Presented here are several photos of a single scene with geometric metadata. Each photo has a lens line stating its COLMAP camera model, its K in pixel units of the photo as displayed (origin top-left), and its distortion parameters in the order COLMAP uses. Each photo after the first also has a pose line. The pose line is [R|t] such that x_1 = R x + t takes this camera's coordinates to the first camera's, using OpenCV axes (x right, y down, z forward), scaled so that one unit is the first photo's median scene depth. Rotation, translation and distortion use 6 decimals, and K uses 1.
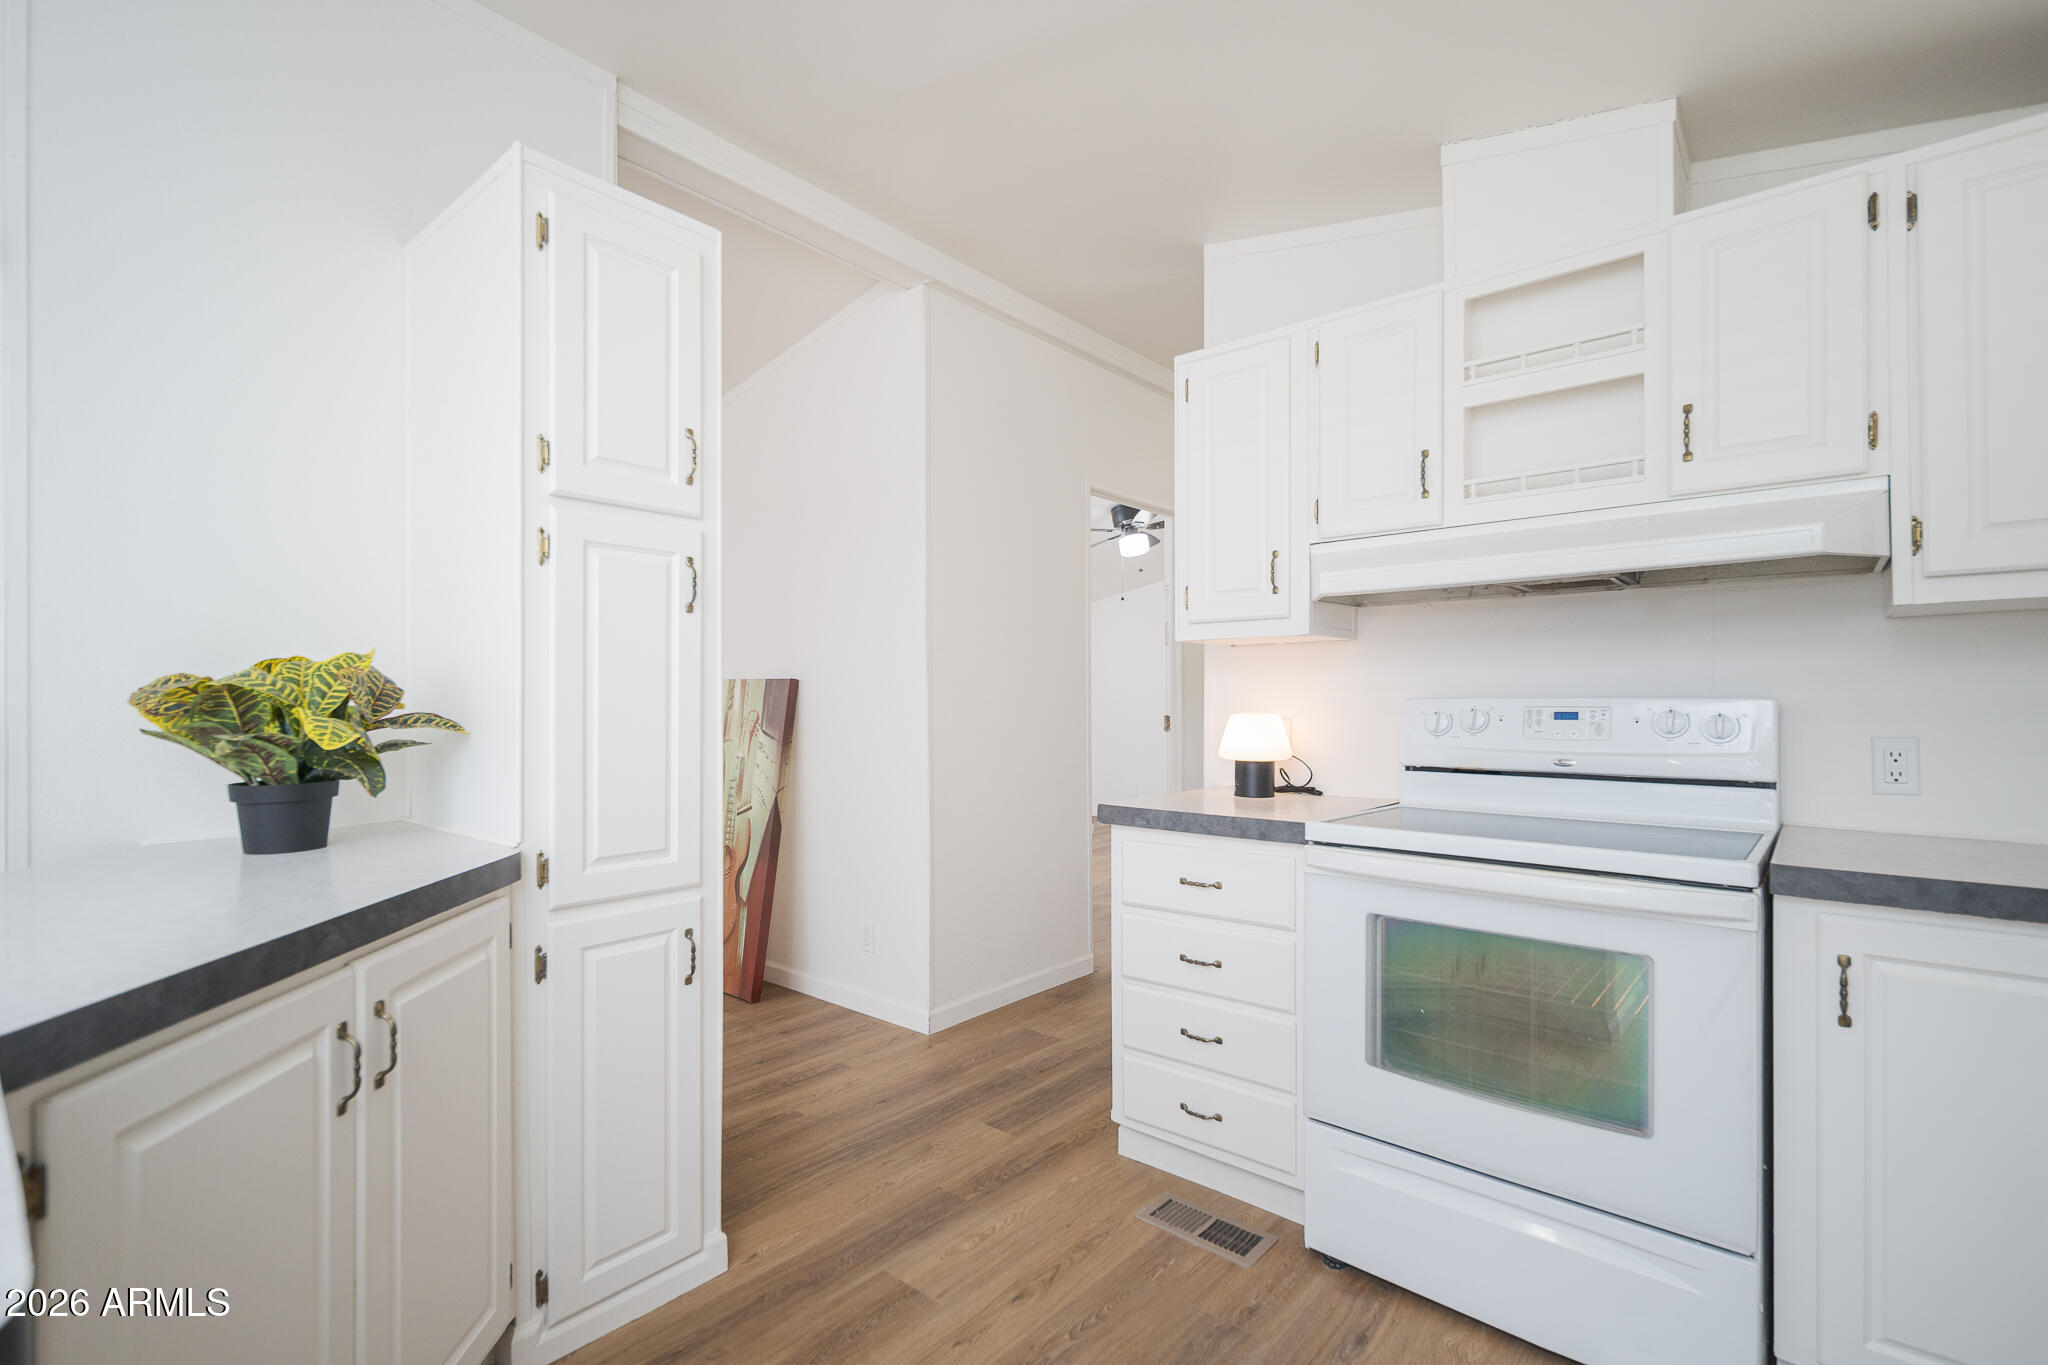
lens RADIAL K [[916.3, 0, 1057.3], [0, 916.3, 701.7], [0, 0, 1]] dist [0.011320, 0.000217]
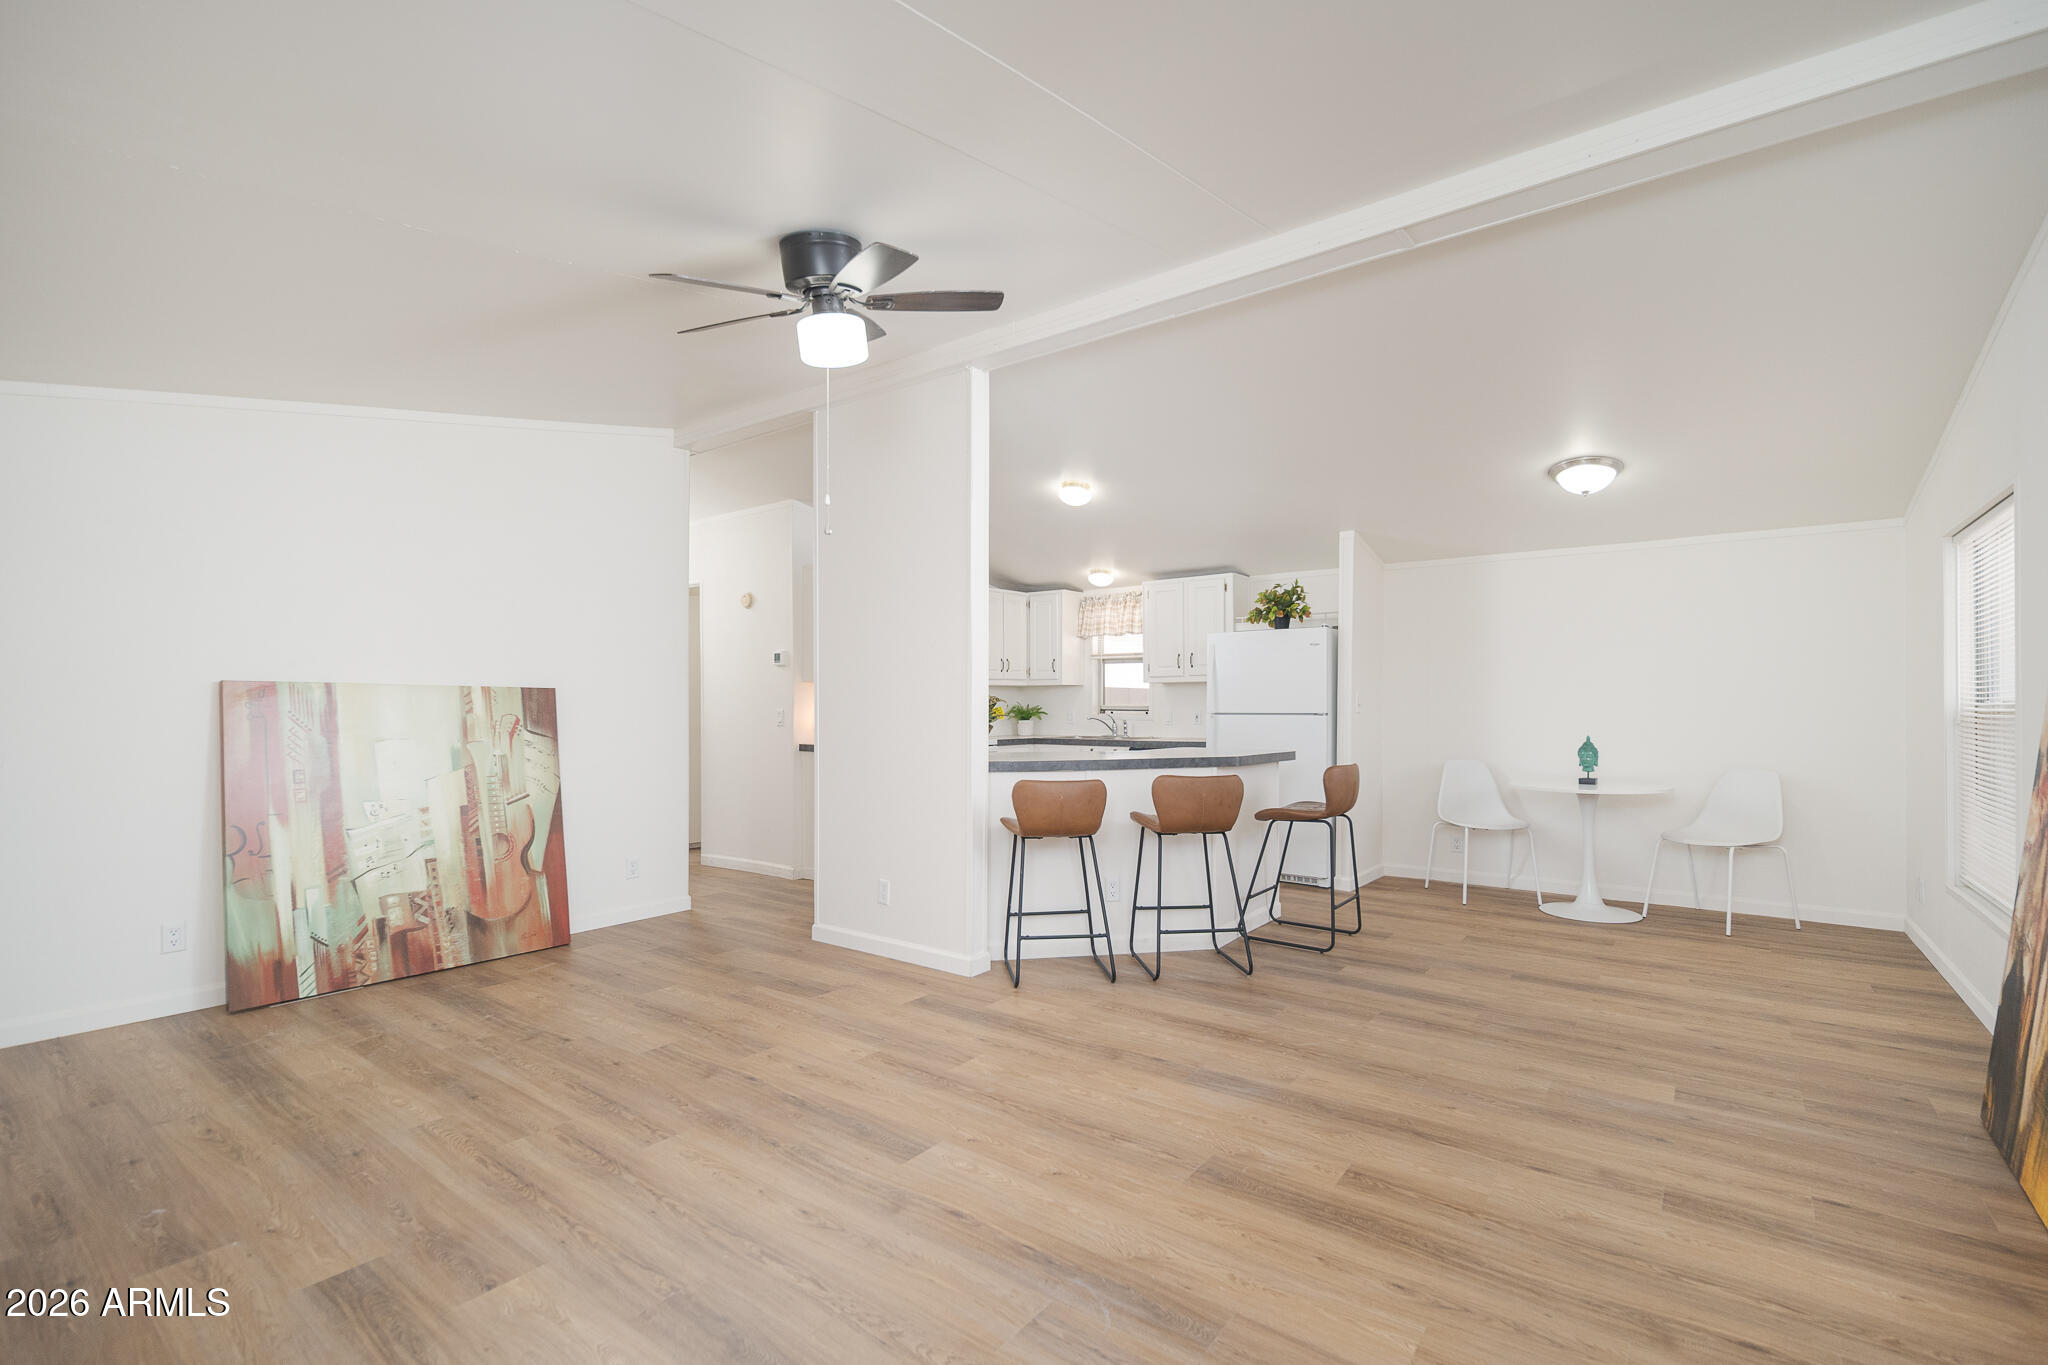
lens RADIAL K [[916.3, 0, 1035.0], [0, 916.3, 698.3], [0, 0, 1]] dist [0.011320, 0.000217]
pose [[-0.050467, 0.011911, 0.998655, -2.816821], [0.006703, 0.999910, -0.011587, 0.014791], [-0.998703, 0.006109, -0.050542, 0.732066]]
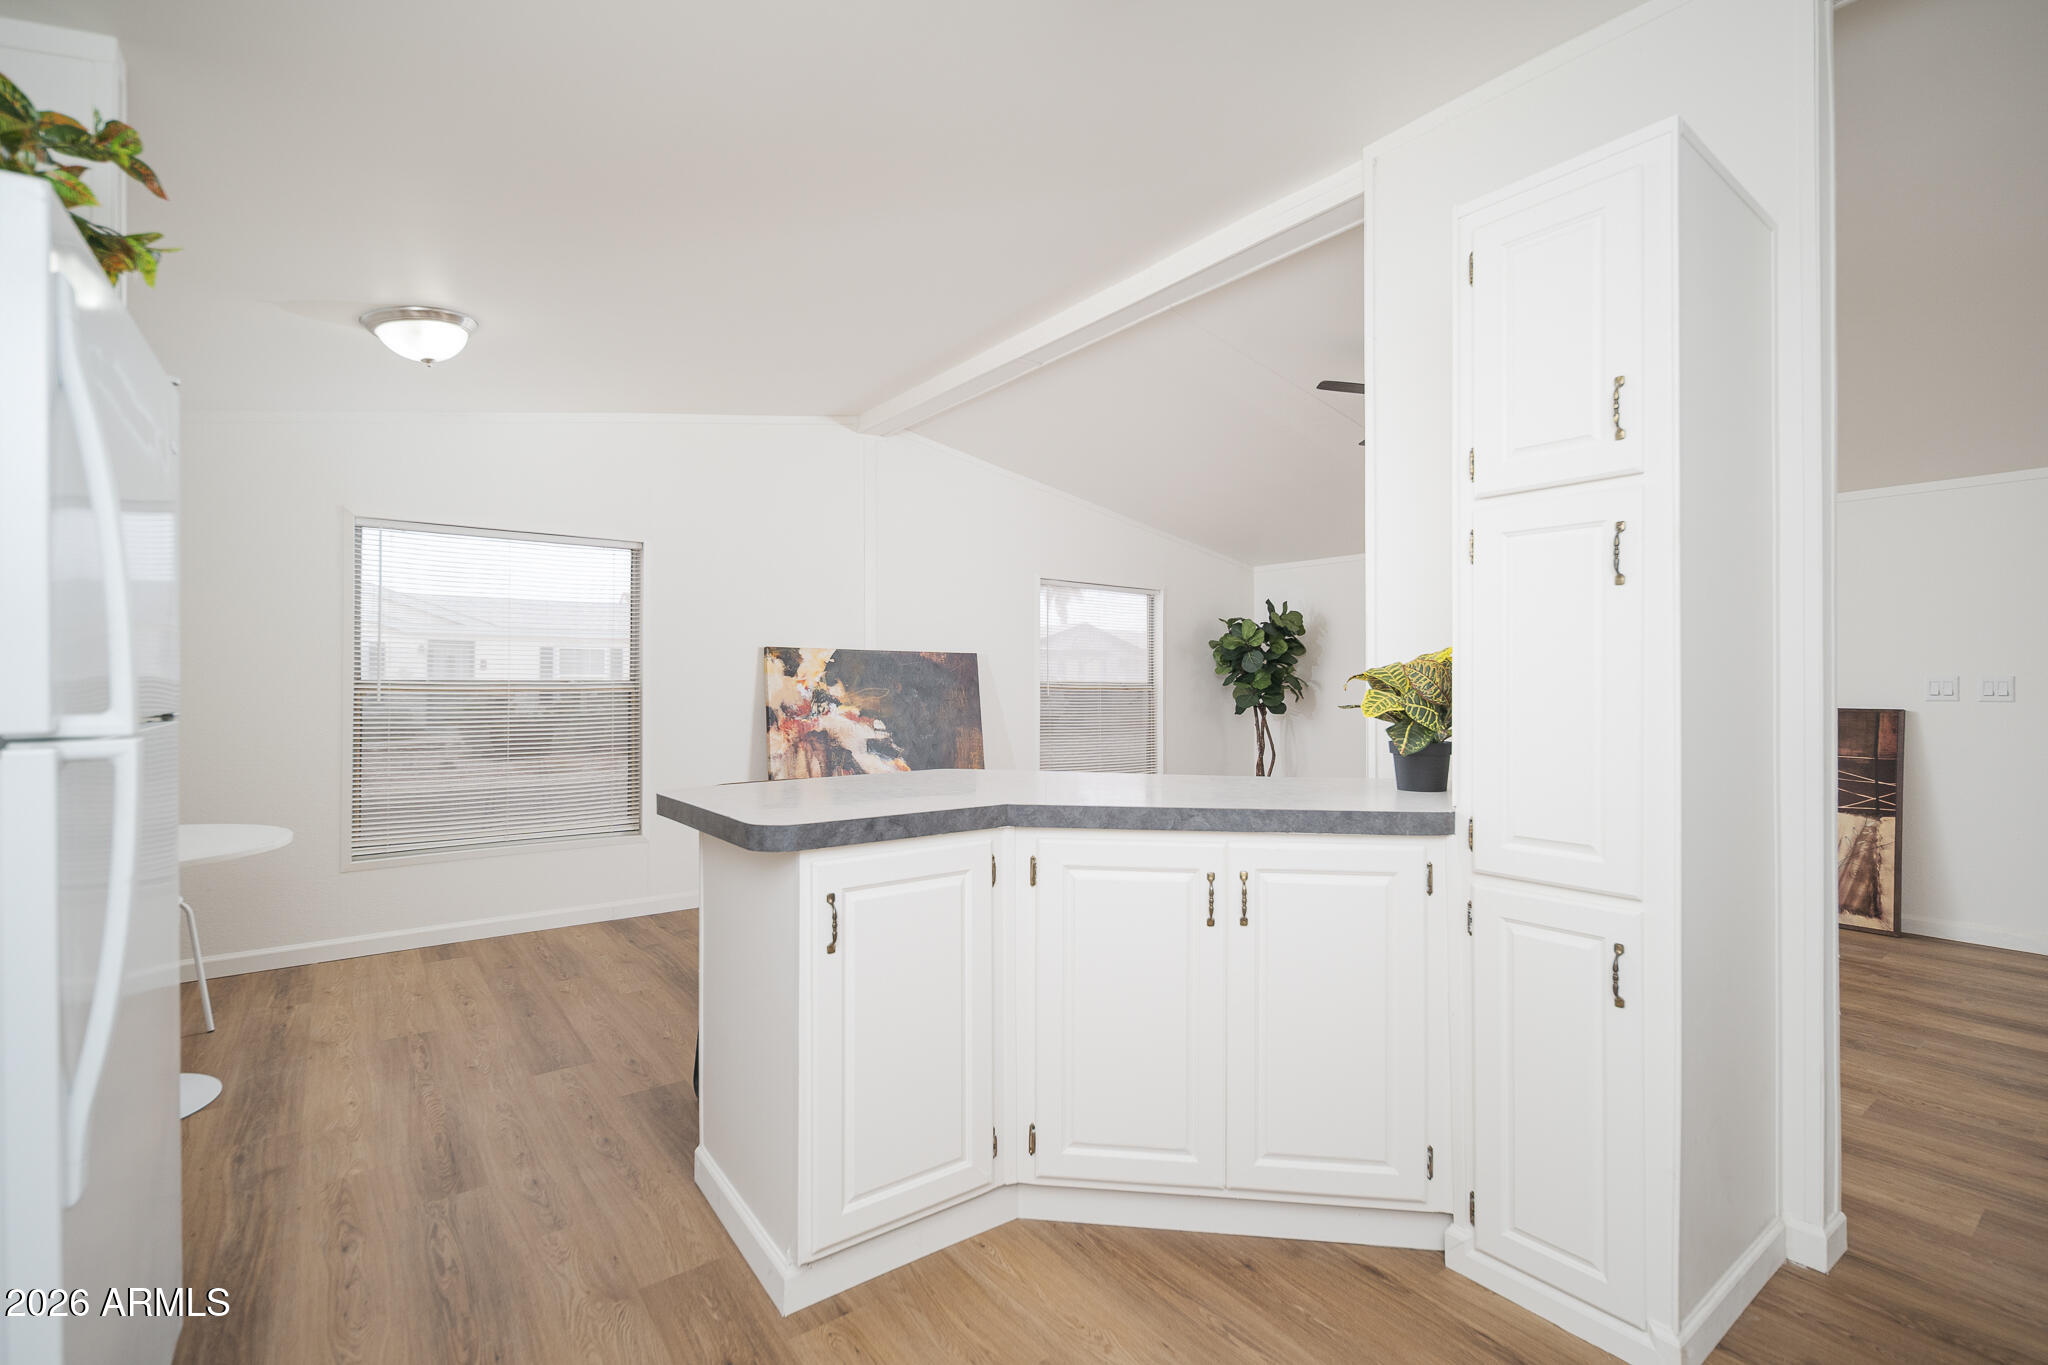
lens RADIAL K [[895.8, 0, 999.7], [0, 895.8, 690.6], [0, 0, 1]] dist [-0.036004, -0.000995]
pose [[-0.255725, 0.005826, -0.966732, 0.449262], [-0.005692, 0.999955, 0.007532, 0.006731], [0.966733, 0.007429, -0.255680, 0.545475]]
